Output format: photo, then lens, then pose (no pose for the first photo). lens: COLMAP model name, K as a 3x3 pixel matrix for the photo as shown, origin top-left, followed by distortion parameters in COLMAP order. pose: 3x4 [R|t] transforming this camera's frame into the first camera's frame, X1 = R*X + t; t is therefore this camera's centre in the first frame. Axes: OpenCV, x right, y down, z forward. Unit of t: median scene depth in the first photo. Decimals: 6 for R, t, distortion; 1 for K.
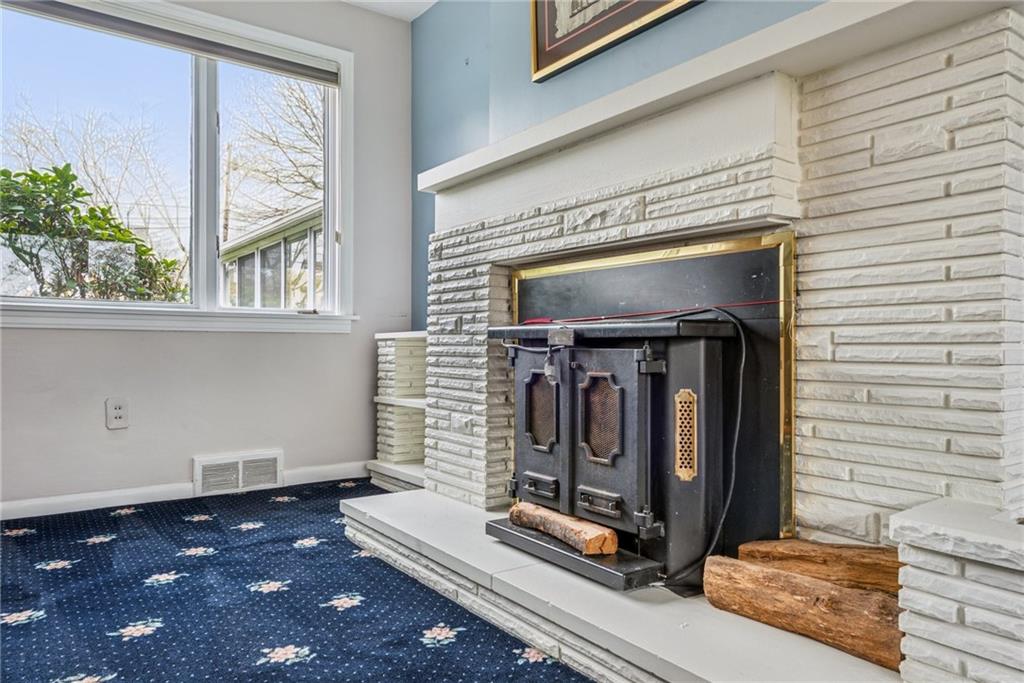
lens RADIAL K [[690.4, 0, 505.9], [0, 690.4, 341.8], [0, 0, 1]] dist [0.051960, -0.001017]
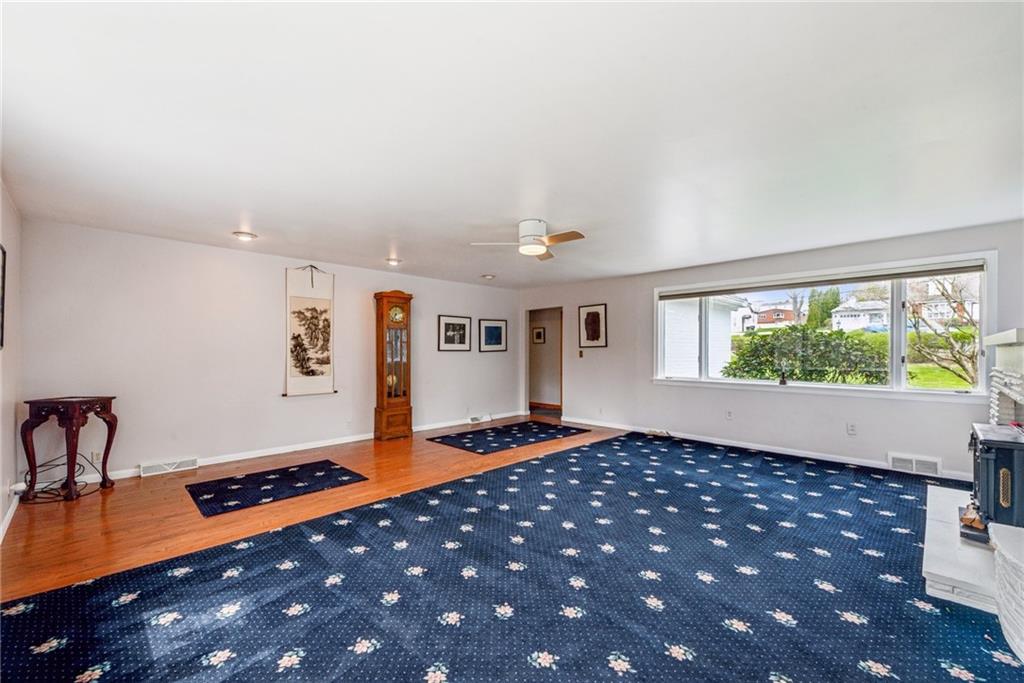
lens RADIAL K [[414.0, 0, 513.4], [0, 414.0, 350.8], [0, 0, 1]] dist [0.014686, -0.000257]
pose [[0.163280, -0.008093, -0.986547, 1.216066], [0.009370, 0.999934, -0.006652, -0.294113], [0.986535, -0.008158, 0.163345, -0.776738]]
